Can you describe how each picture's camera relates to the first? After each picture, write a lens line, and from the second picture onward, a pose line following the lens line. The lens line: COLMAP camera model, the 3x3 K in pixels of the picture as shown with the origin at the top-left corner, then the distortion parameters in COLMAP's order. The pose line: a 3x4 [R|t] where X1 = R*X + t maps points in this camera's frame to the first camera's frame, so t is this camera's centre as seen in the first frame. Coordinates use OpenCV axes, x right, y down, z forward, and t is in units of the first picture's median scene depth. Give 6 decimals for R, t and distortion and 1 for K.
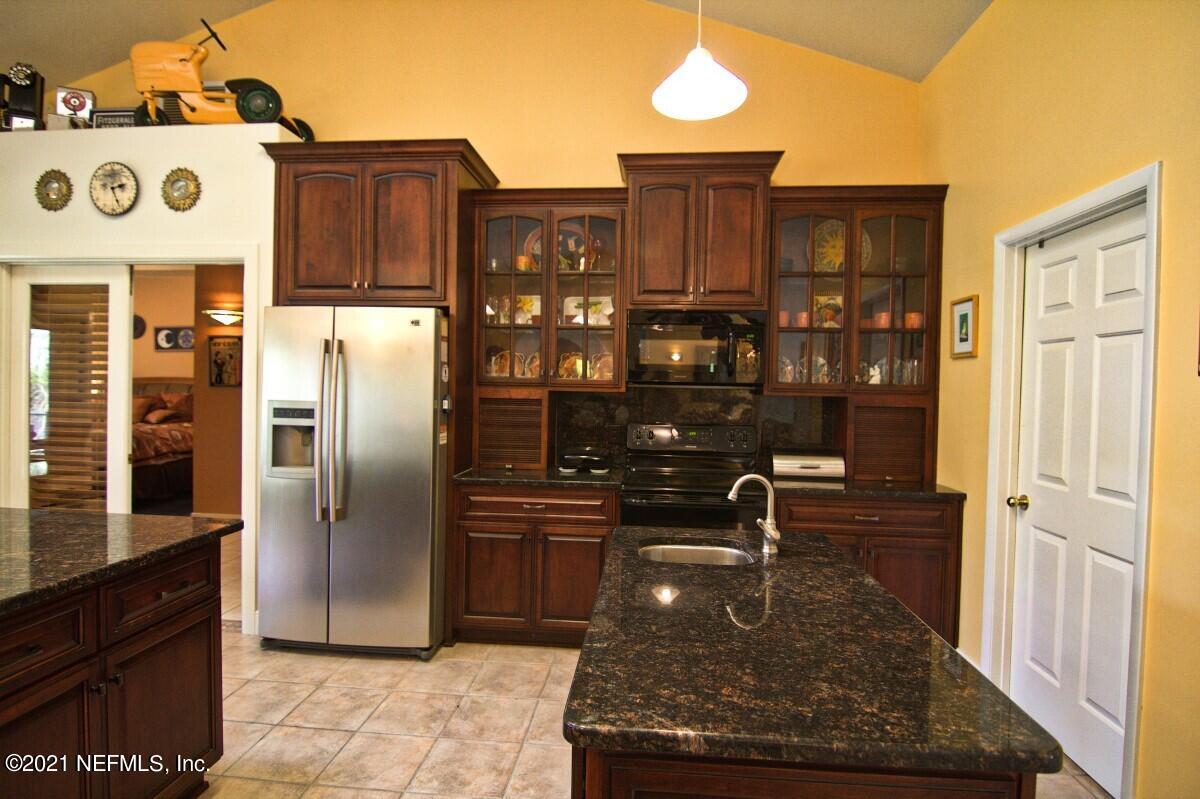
lens RADIAL K [[625.0, 0, 596.6], [0, 625.0, 398.0], [0, 0, 1]] dist [-0.009291, -0.009791]
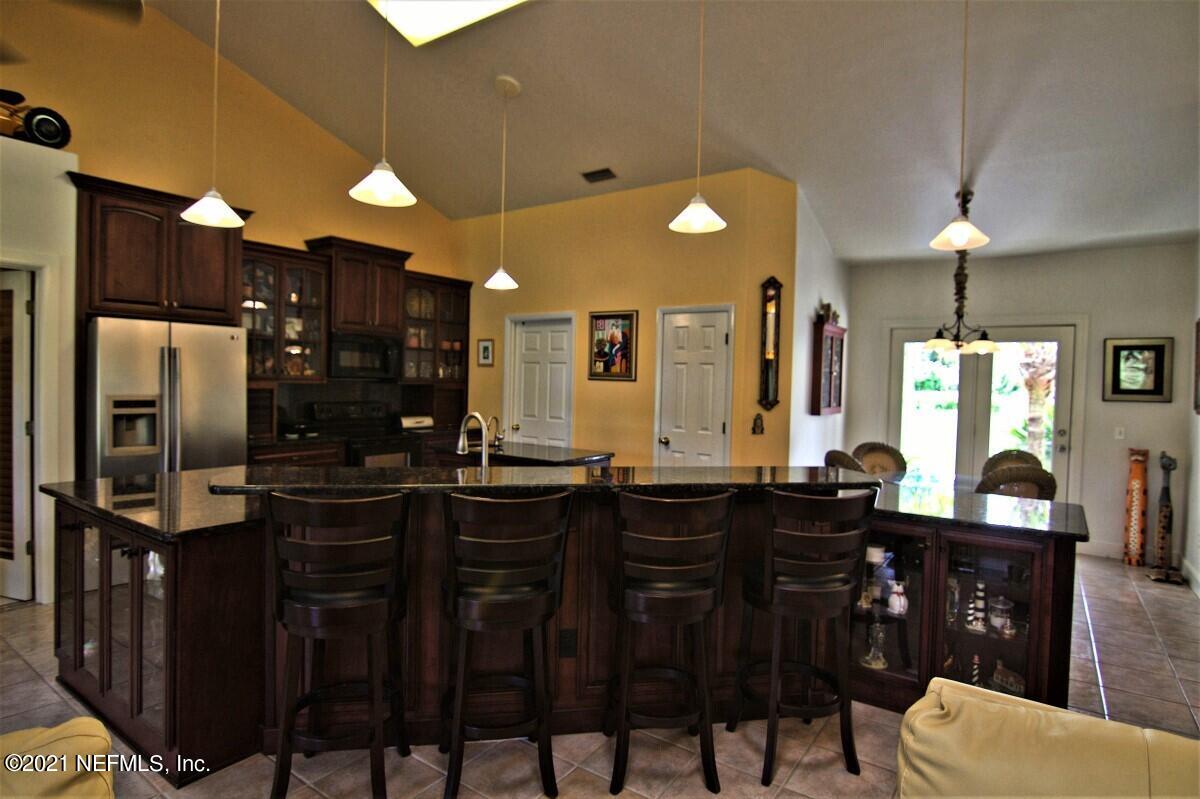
lens RADIAL K [[625.0, 0, 595.1], [0, 625.0, 392.2], [0, 0, 1]] dist [-0.009291, -0.009791]
pose [[0.506990, -0.024858, 0.861593, -1.014658], [0.004723, 0.999649, 0.026062, -0.026193], [-0.861939, -0.009143, 0.506930, -0.406785]]
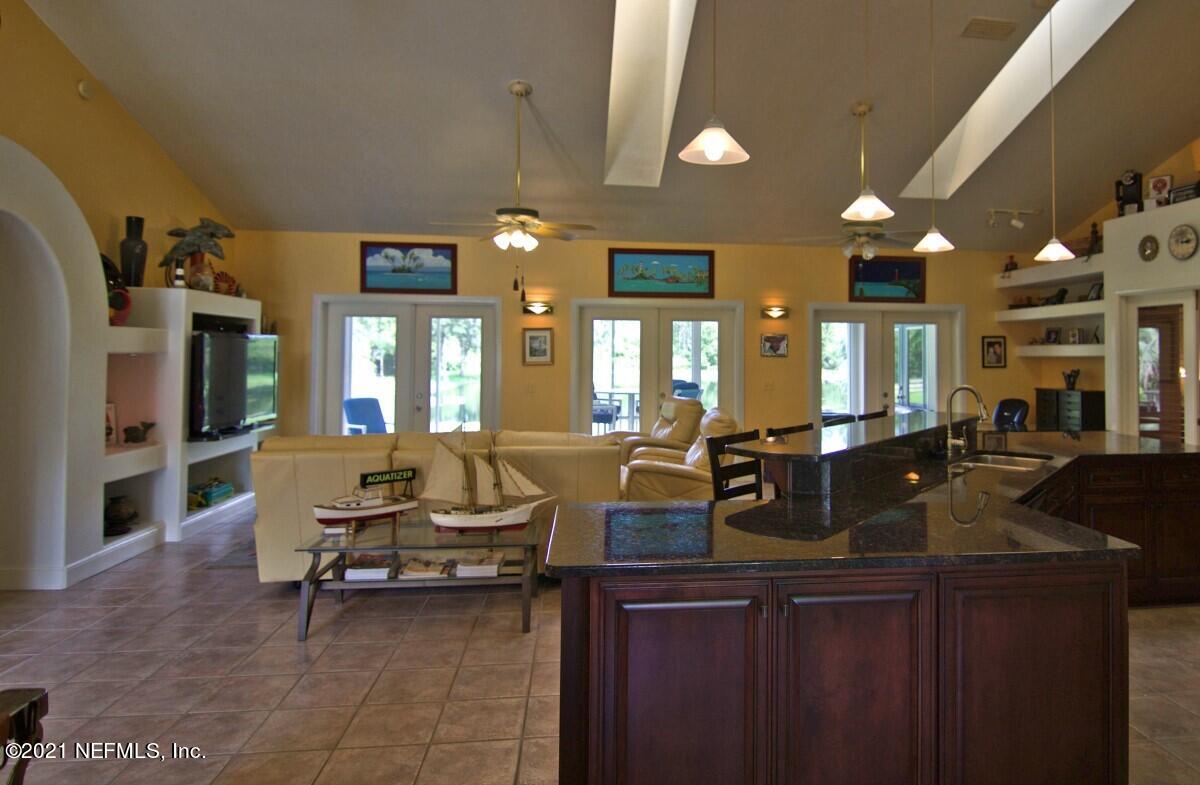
lens RADIAL K [[719.0, 0, 679.8], [0, 719.0, 331.0], [0, 0, 1]] dist [-0.002317, -0.003299]
pose [[0.221950, -0.046389, -0.973954, 0.660903], [-0.024838, 0.998275, -0.053208, 0.004900], [0.974742, 0.036000, 0.220415, -0.596196]]
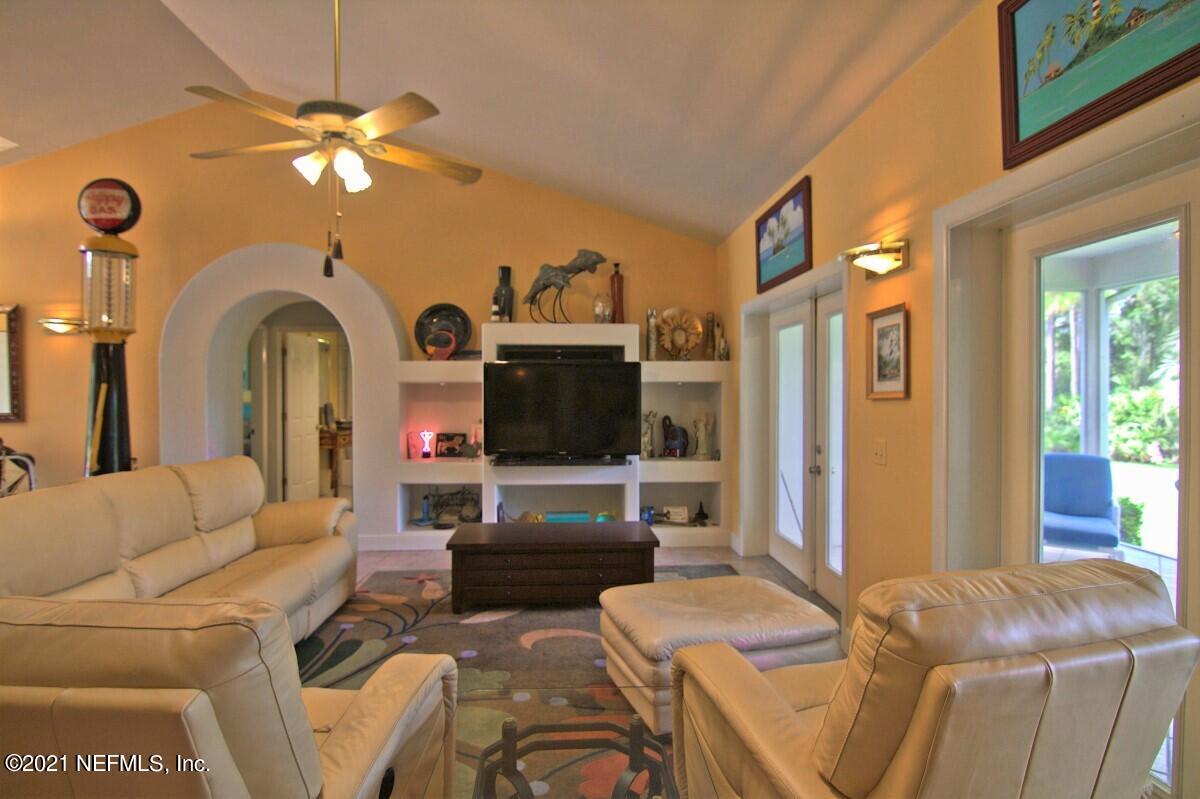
lens RADIAL K [[625.0, 0, 598.3], [0, 625.0, 394.1], [0, 0, 1]] dist [-0.009291, -0.009791]
pose [[-0.989920, -0.016769, -0.140634, -1.259214], [-0.020471, 0.999480, 0.024917, -0.018226], [0.140143, 0.027544, -0.989748, 0.252196]]
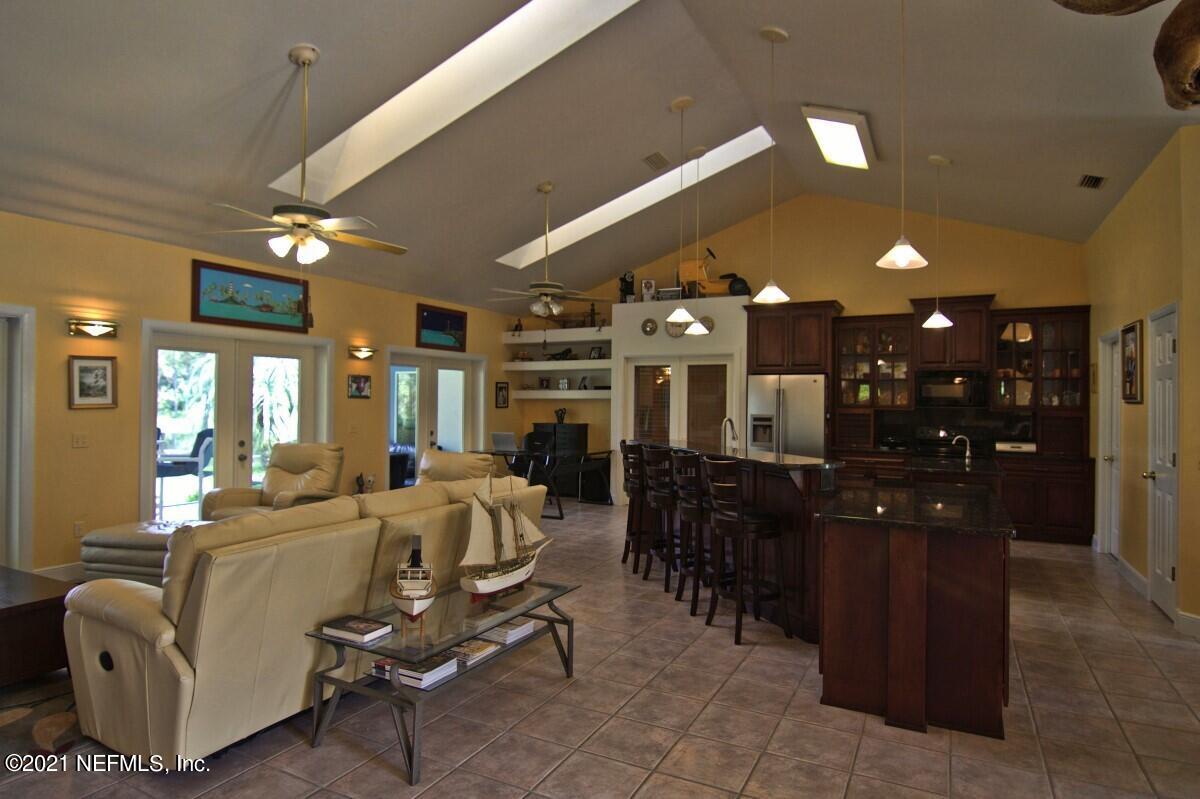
lens RADIAL K [[673.3, 0, 595.7], [0, 673.3, 396.0], [0, 0, 1]] dist [-0.002102, -0.005430]
pose [[0.923065, -0.012538, -0.384439, -0.073534], [-0.001842, 0.999313, -0.037014, 0.028695], [0.384639, 0.034874, 0.922408, -1.523577]]
